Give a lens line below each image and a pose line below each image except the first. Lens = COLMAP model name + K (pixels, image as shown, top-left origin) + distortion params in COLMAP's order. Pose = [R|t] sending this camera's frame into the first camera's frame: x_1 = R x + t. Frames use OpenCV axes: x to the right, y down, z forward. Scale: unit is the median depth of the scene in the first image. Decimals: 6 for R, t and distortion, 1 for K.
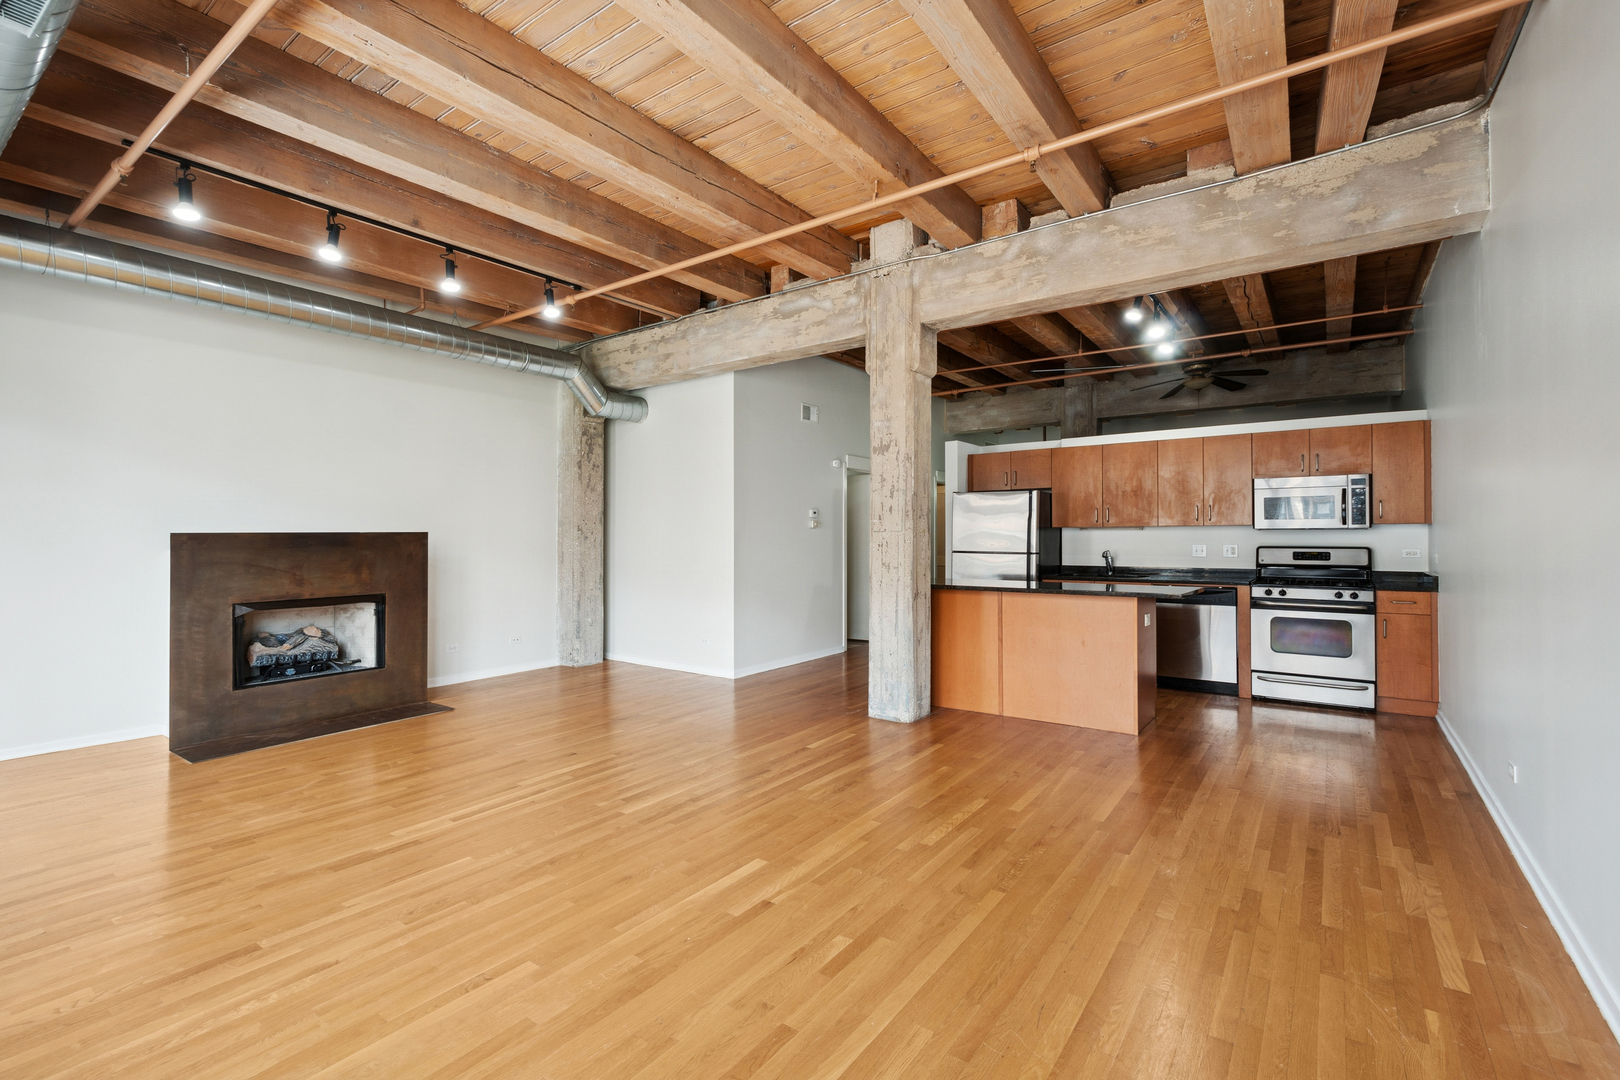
lens RADIAL K [[719.4, 0, 802.8], [0, 719.4, 523.2], [0, 0, 1]] dist [0.010971, -0.006385]
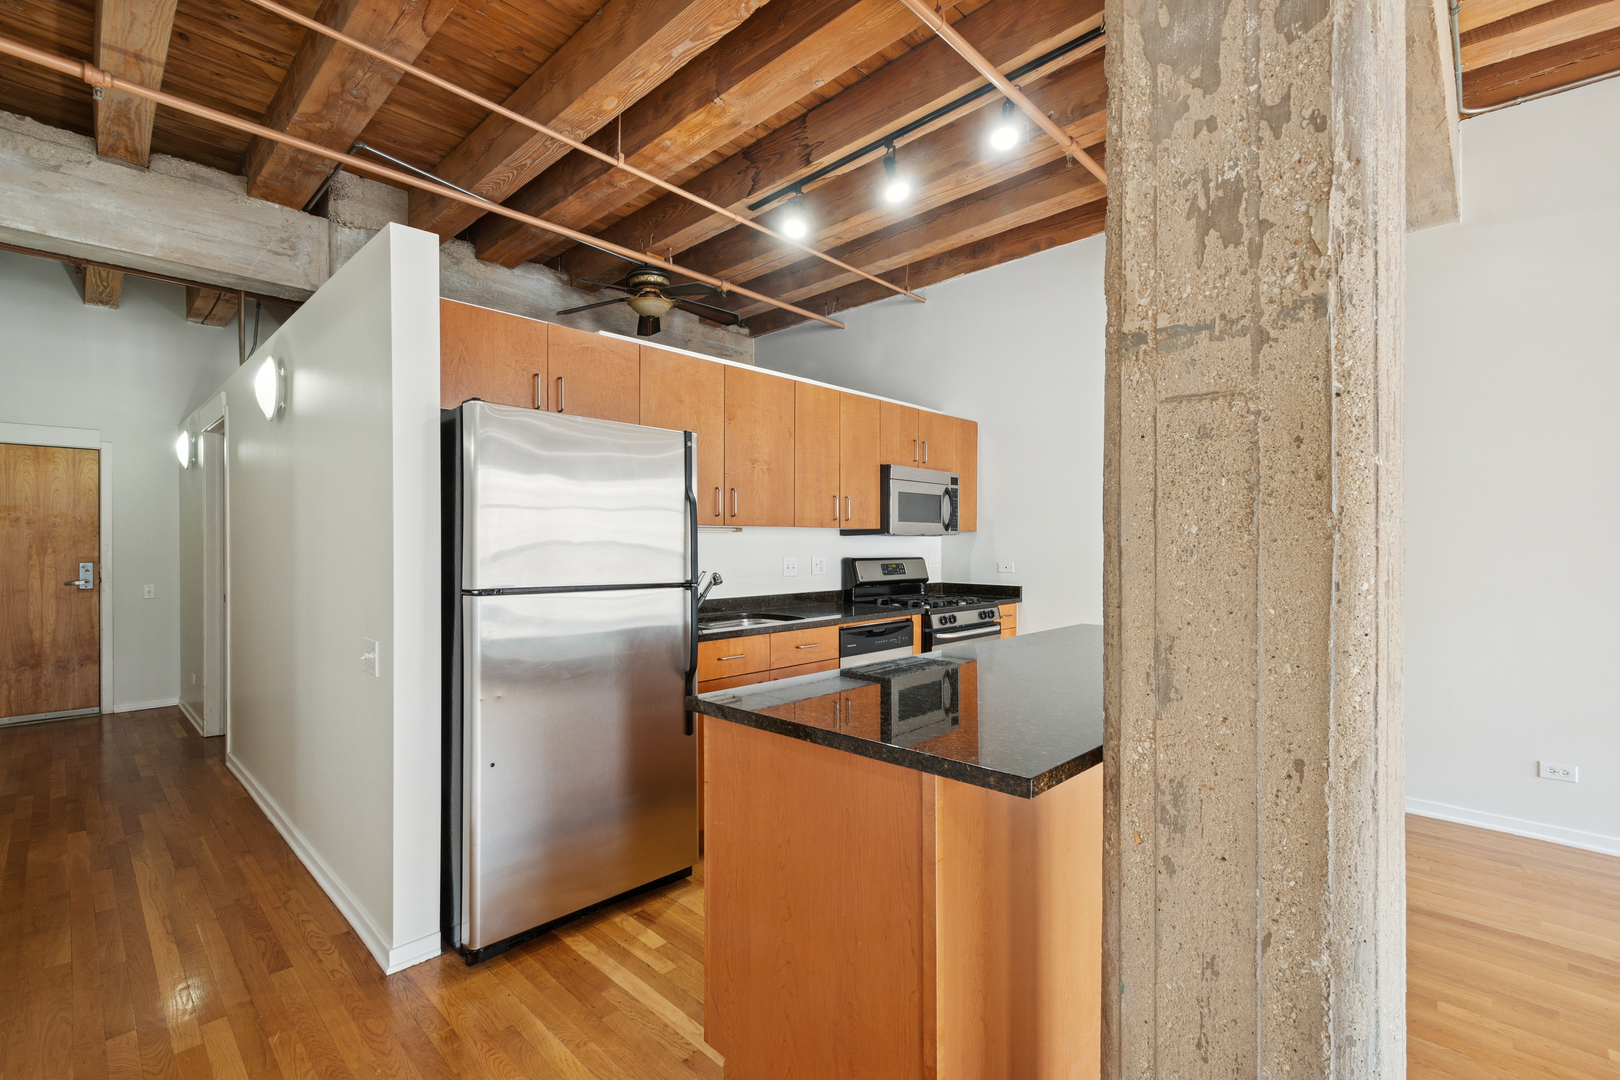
lens RADIAL K [[719.4, 0, 823.9], [0, 719.4, 545.7], [0, 0, 1]] dist [0.010971, -0.006385]
pose [[0.117803, -0.000303, 0.993037, -0.097139], [-0.022080, 0.999752, 0.002924, 0.019586], [-0.992791, -0.022270, 0.117767, 1.027176]]
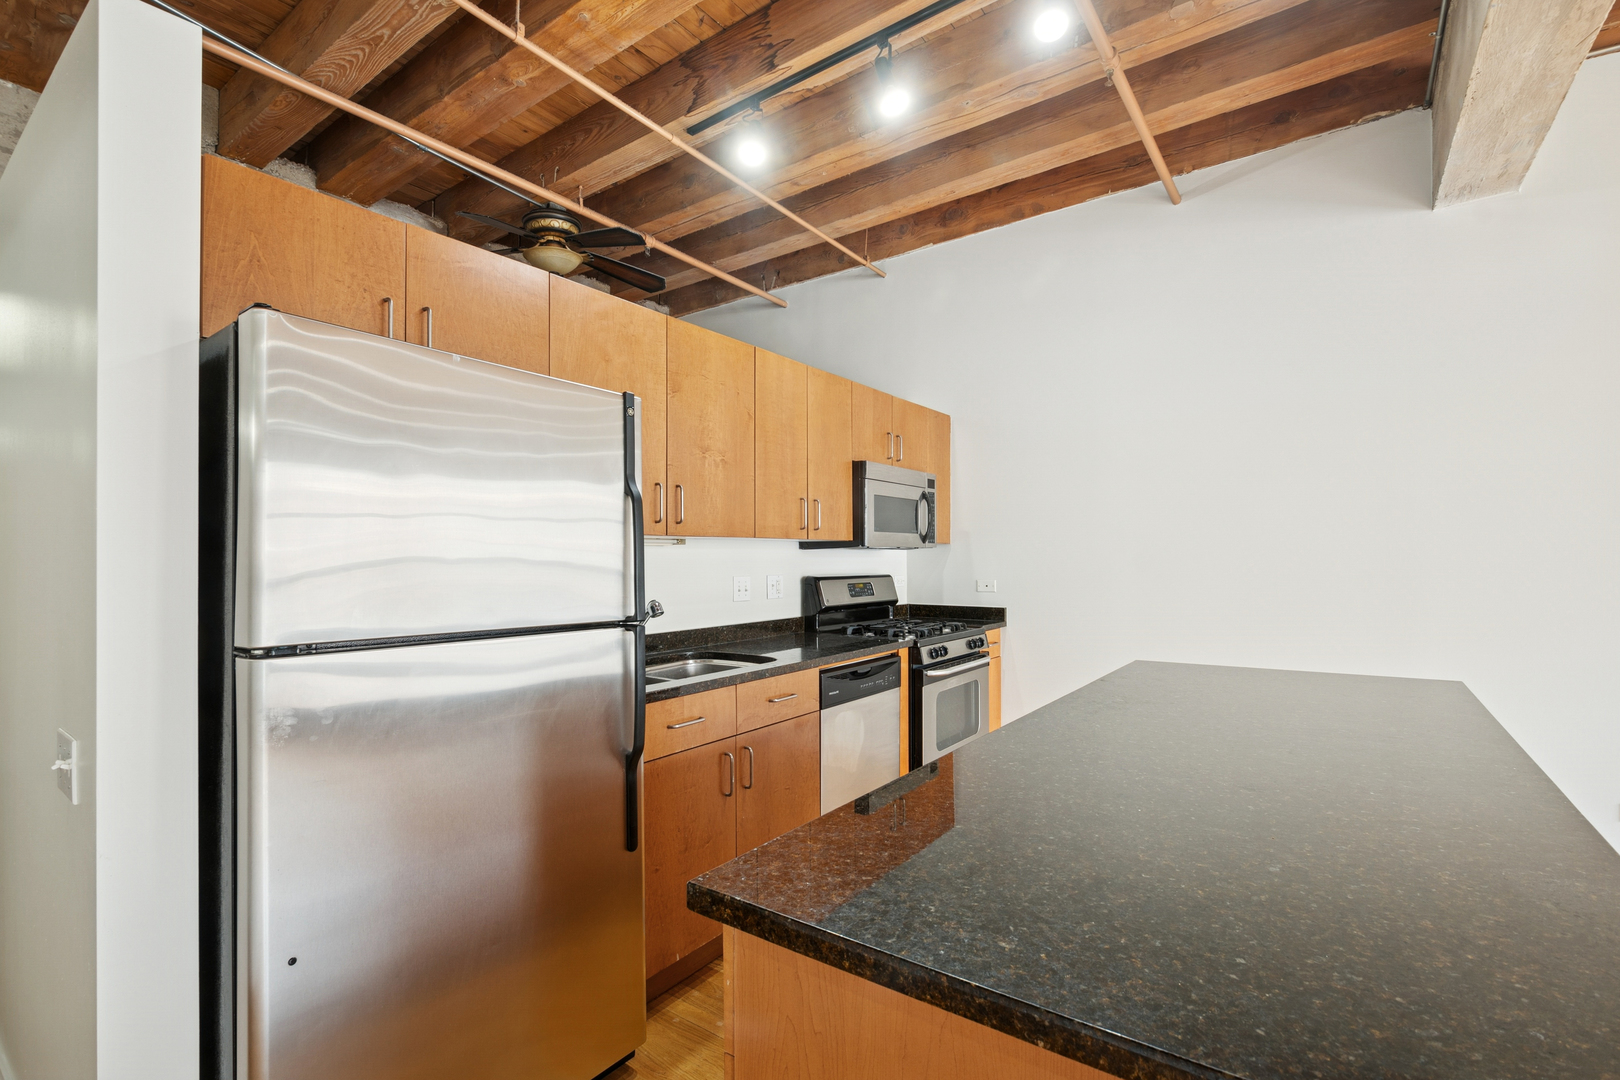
lens RADIAL K [[719.4, 0, 819.0], [0, 719.4, 550.6], [0, 0, 1]] dist [0.010971, -0.006385]
pose [[-0.017490, 0.009411, 0.999803, 0.049380], [-0.020583, 0.999740, -0.009770, 0.018126], [-0.999635, -0.020749, -0.017291, 1.096285]]
